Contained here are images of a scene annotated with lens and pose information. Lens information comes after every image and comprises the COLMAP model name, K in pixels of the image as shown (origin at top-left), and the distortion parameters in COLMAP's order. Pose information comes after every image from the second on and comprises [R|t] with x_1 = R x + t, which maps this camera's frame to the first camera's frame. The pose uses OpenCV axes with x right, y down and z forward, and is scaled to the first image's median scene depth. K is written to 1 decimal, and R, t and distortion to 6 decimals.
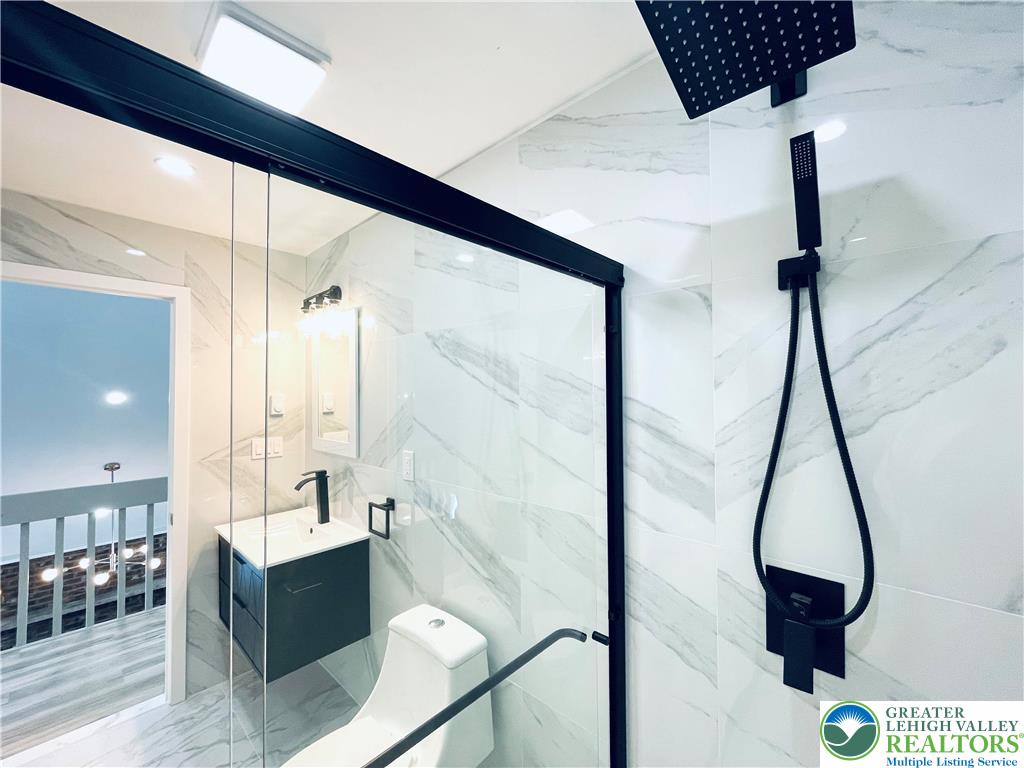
lens RADIAL K [[414.7, 0, 511.7], [0, 414.7, 382.8], [0, 0, 1]] dist [-0.000395, -0.000369]
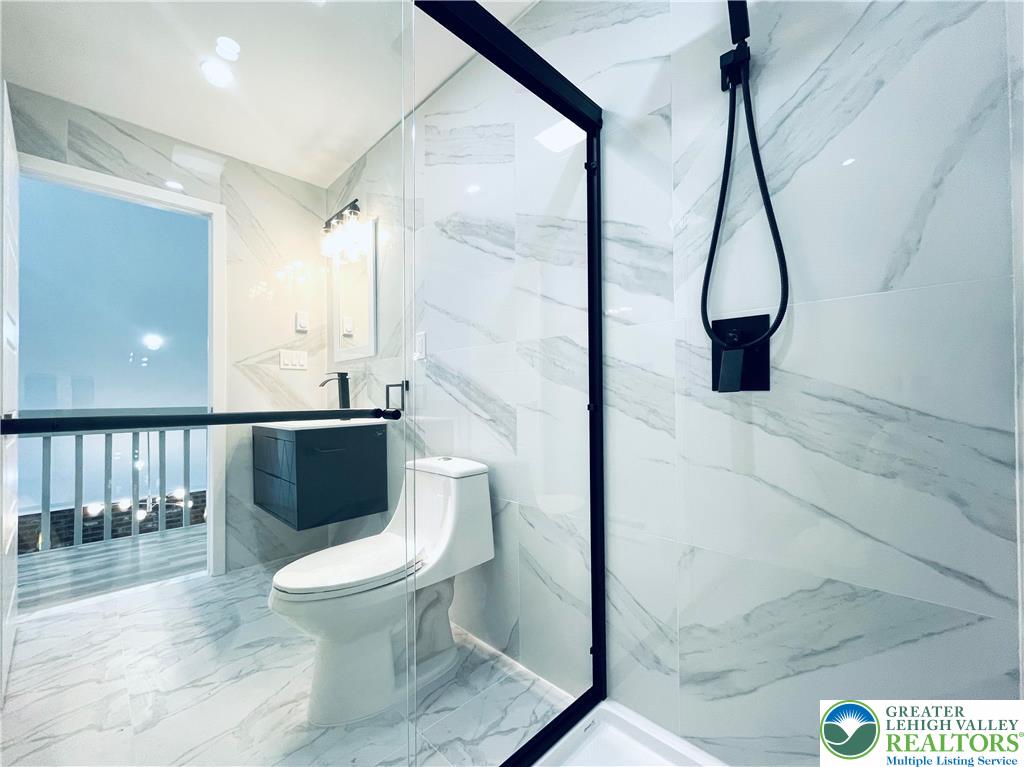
lens RADIAL K [[415.8, 0, 513.1], [0, 415.8, 388.9], [0, 0, 1]] dist [-0.003117, -0.000257]
pose [[0.999582, -0.003036, -0.028753, 0.050959], [0.003375, 0.999925, 0.011759, 0.484465], [0.028715, -0.011852, 0.999517, -0.184928]]
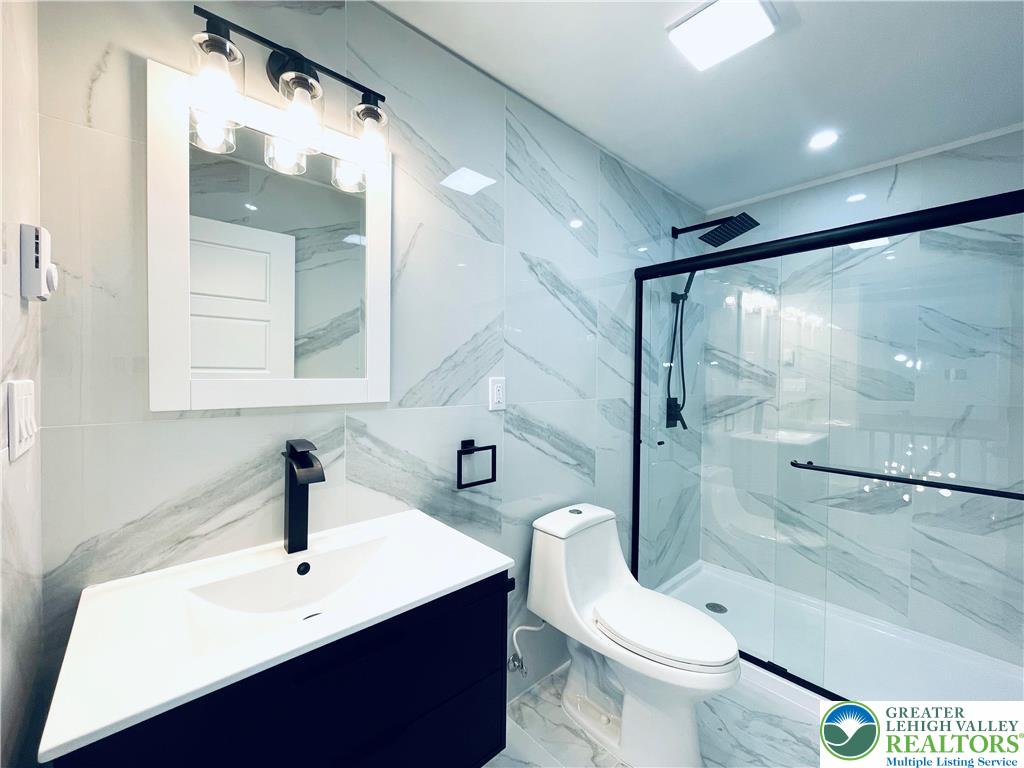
lens RADIAL K [[414.7, 0, 511.7], [0, 414.7, 382.8], [0, 0, 1]] dist [-0.000395, -0.000369]
pose [[0.081297, -0.008850, 0.996651, -1.802968], [-0.034487, 0.999337, 0.011687, 0.263229], [-0.996093, -0.035322, 0.080938, 1.434422]]
